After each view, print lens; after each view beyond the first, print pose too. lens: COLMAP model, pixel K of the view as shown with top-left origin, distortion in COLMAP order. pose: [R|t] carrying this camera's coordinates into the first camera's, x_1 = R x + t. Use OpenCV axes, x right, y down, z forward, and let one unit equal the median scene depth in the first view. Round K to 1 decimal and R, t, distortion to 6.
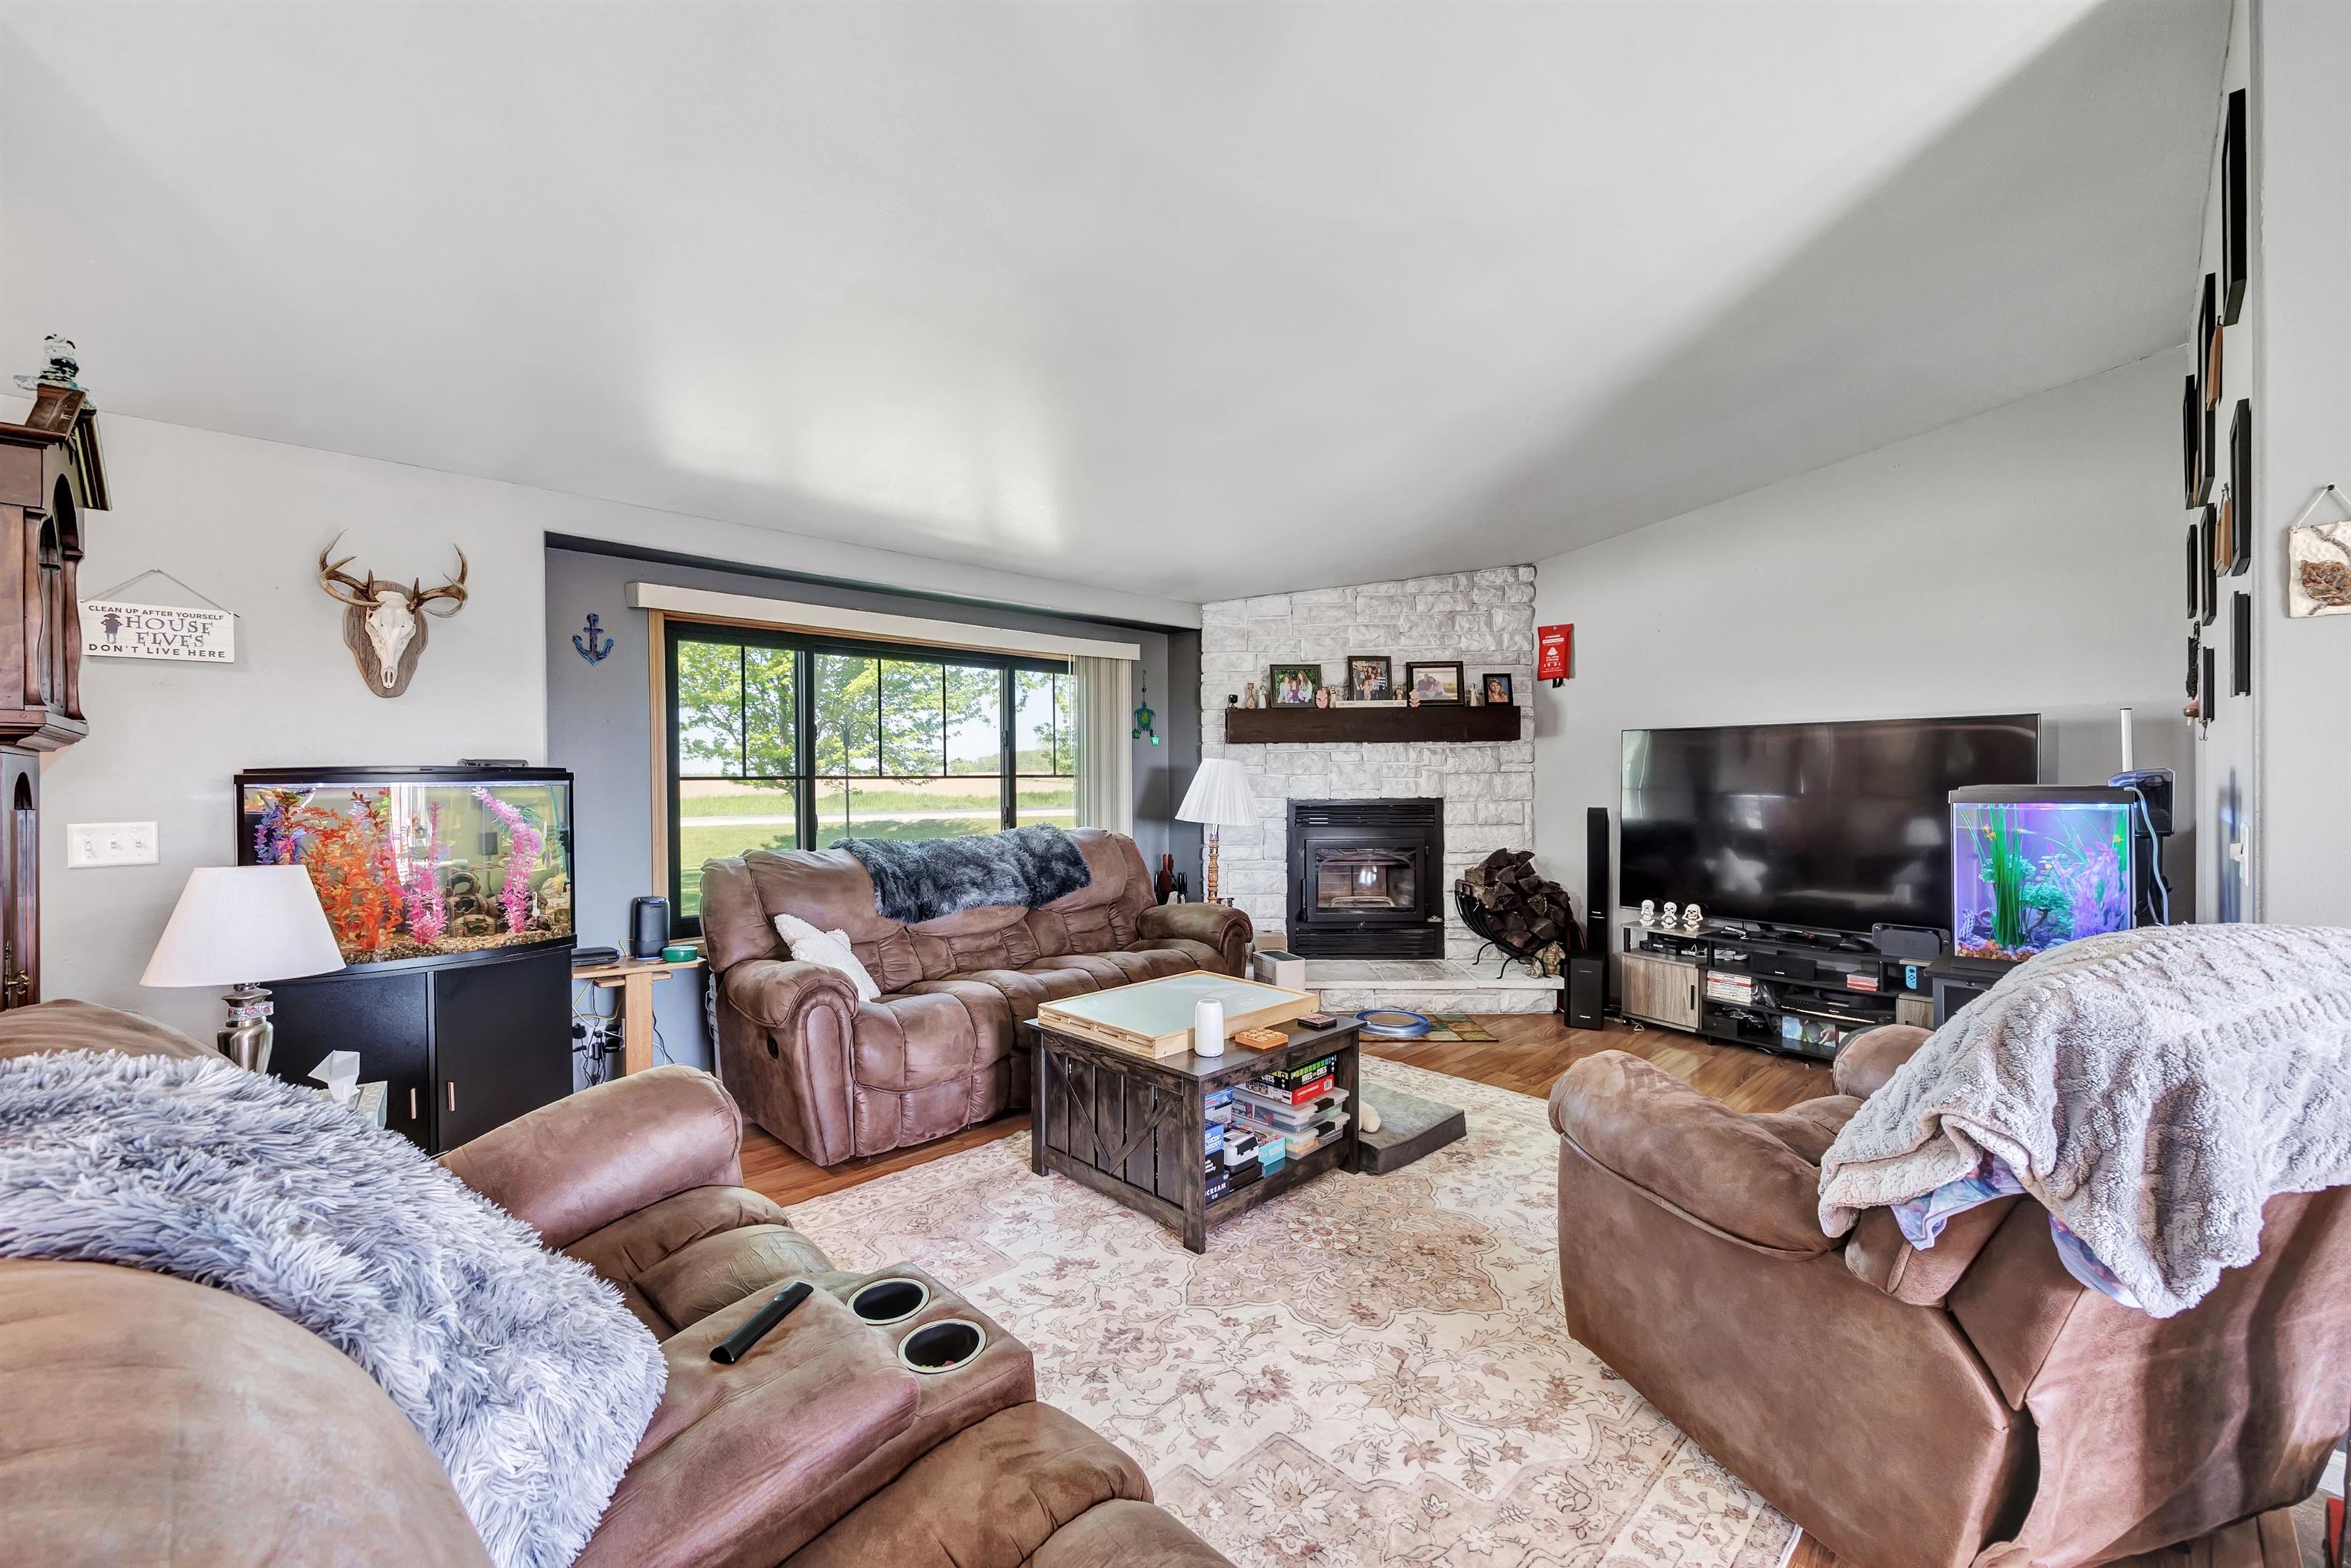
lens RADIAL K [[954.7, 0, 1156.0], [0, 954.7, 786.7], [0, 0, 1]] dist [0.001273, 0.000016]
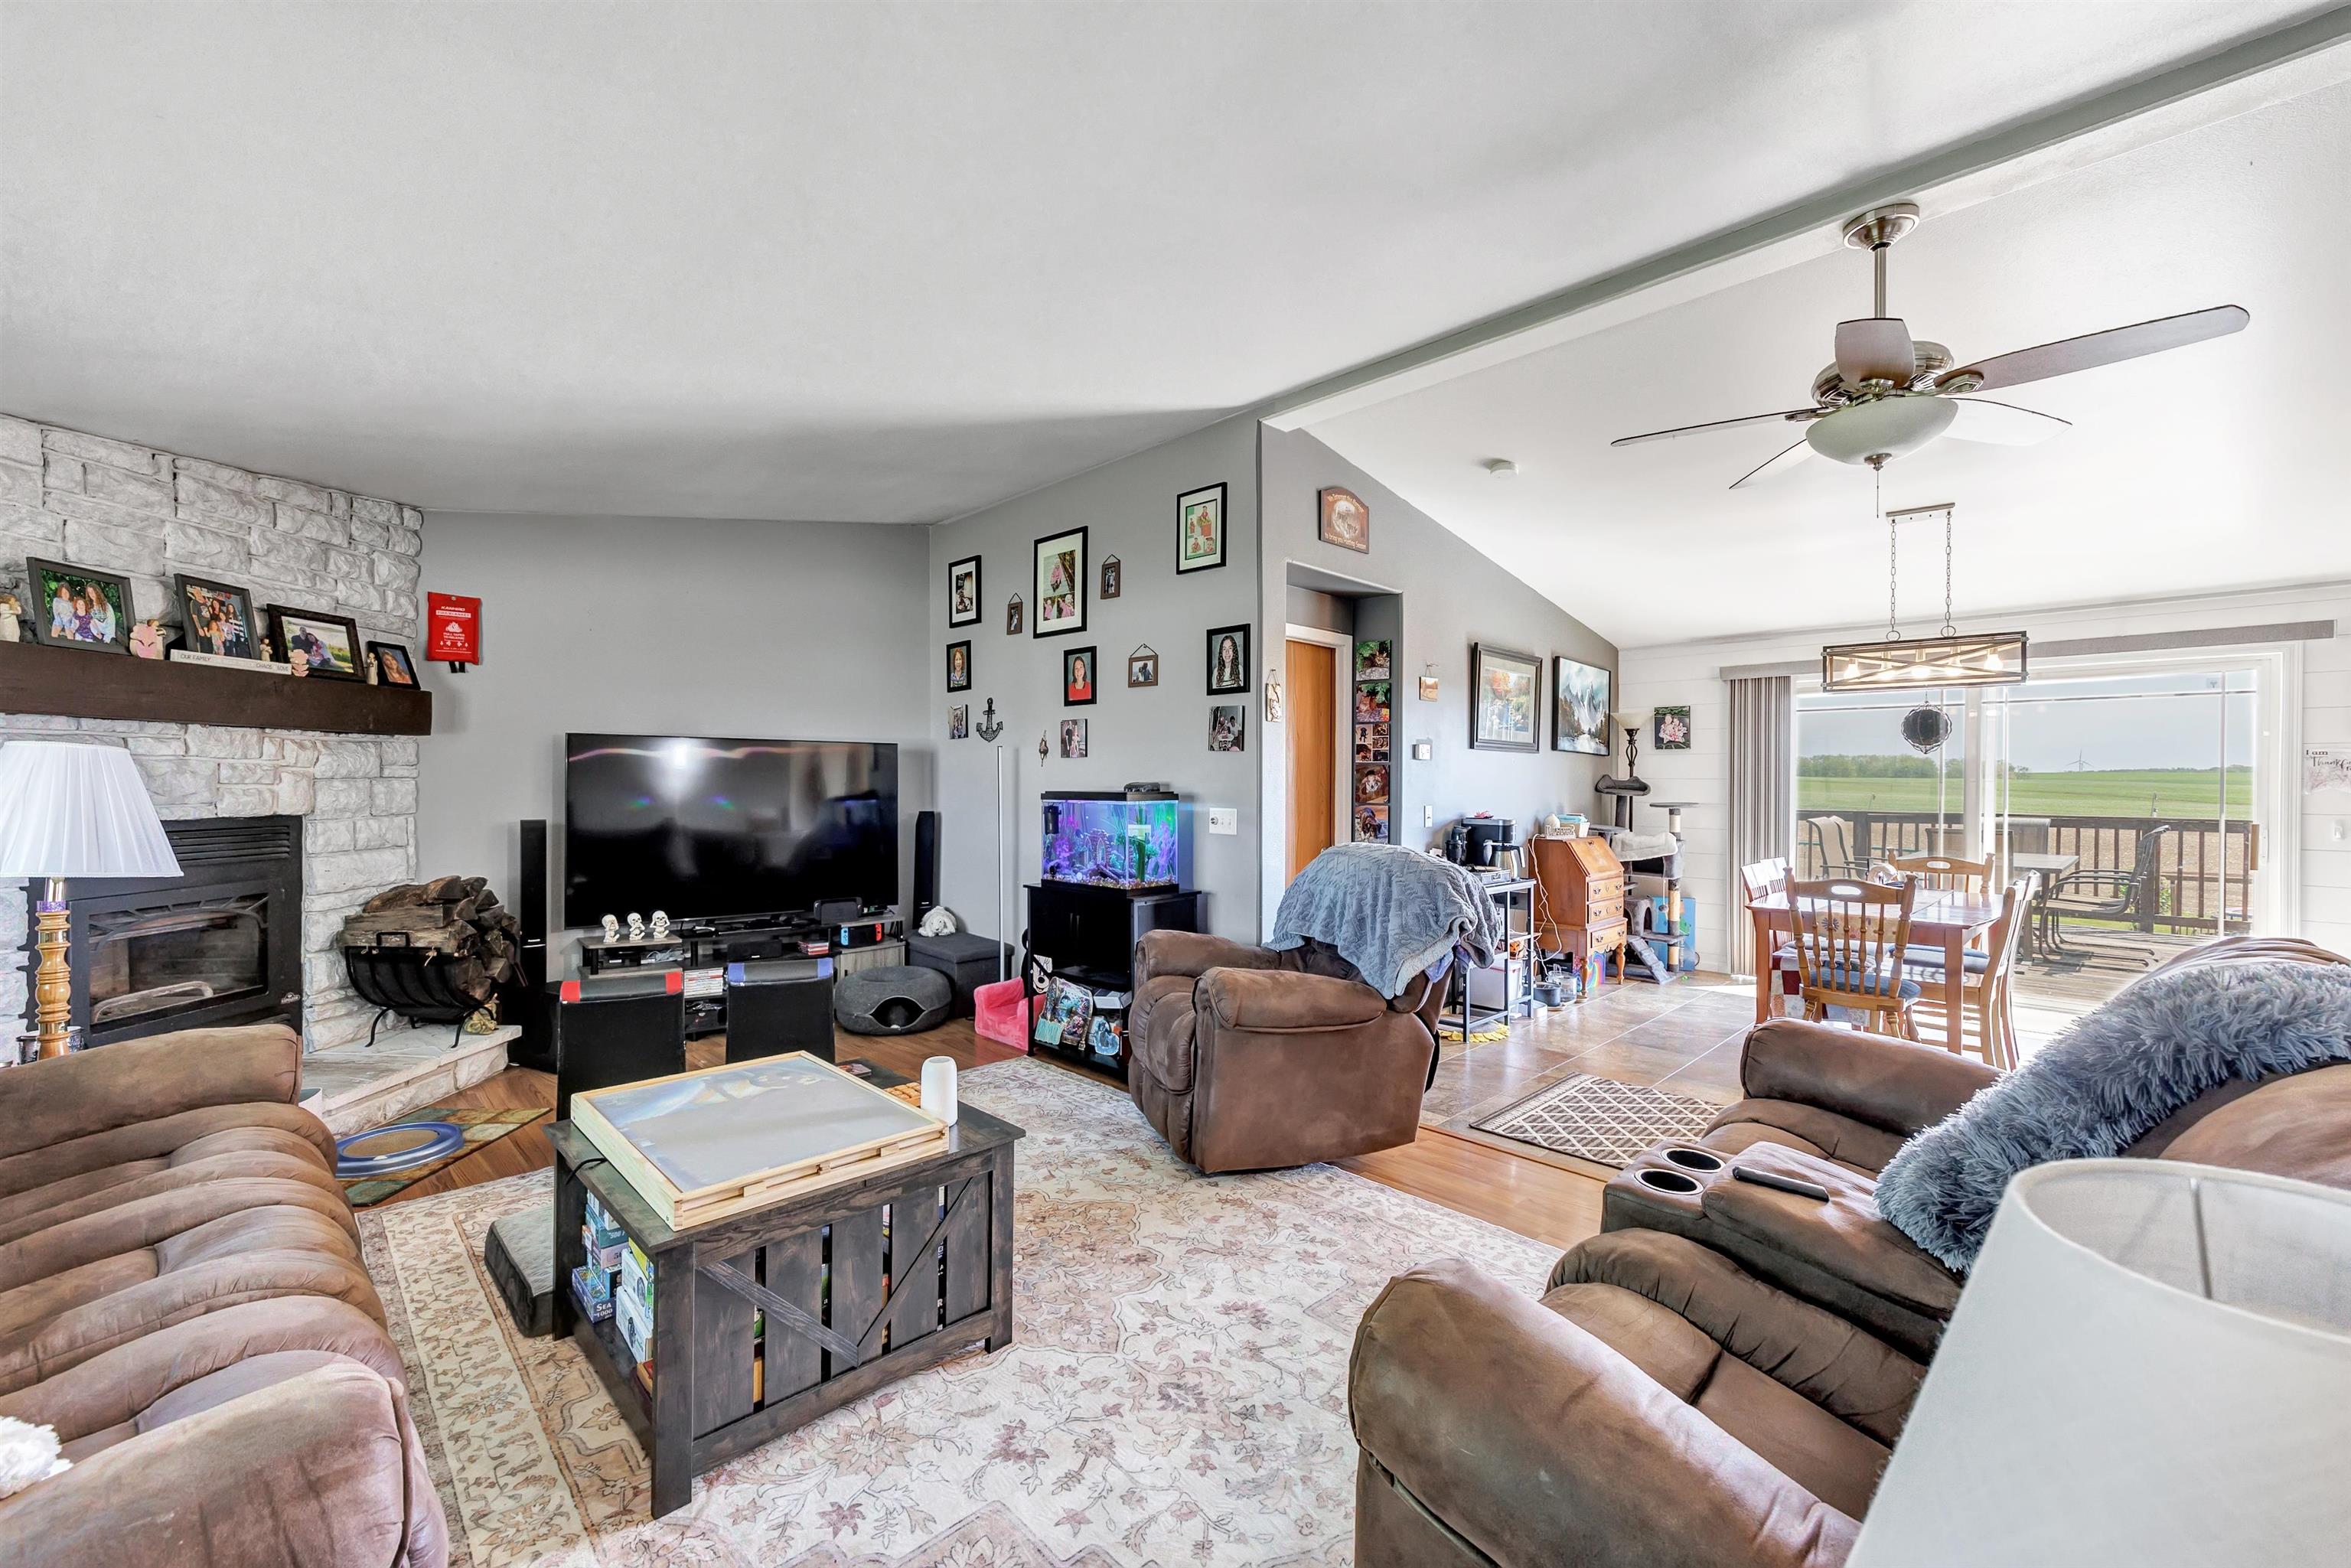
lens RADIAL K [[954.7, 0, 1156.9], [0, 954.7, 777.8], [0, 0, 1]] dist [0.001273, 0.000016]
pose [[-0.016512, 0.010420, 0.999809, -0.388476], [0.005857, 0.999930, -0.010325, -0.003542], [-0.999847, 0.005685, -0.016572, 0.417330]]
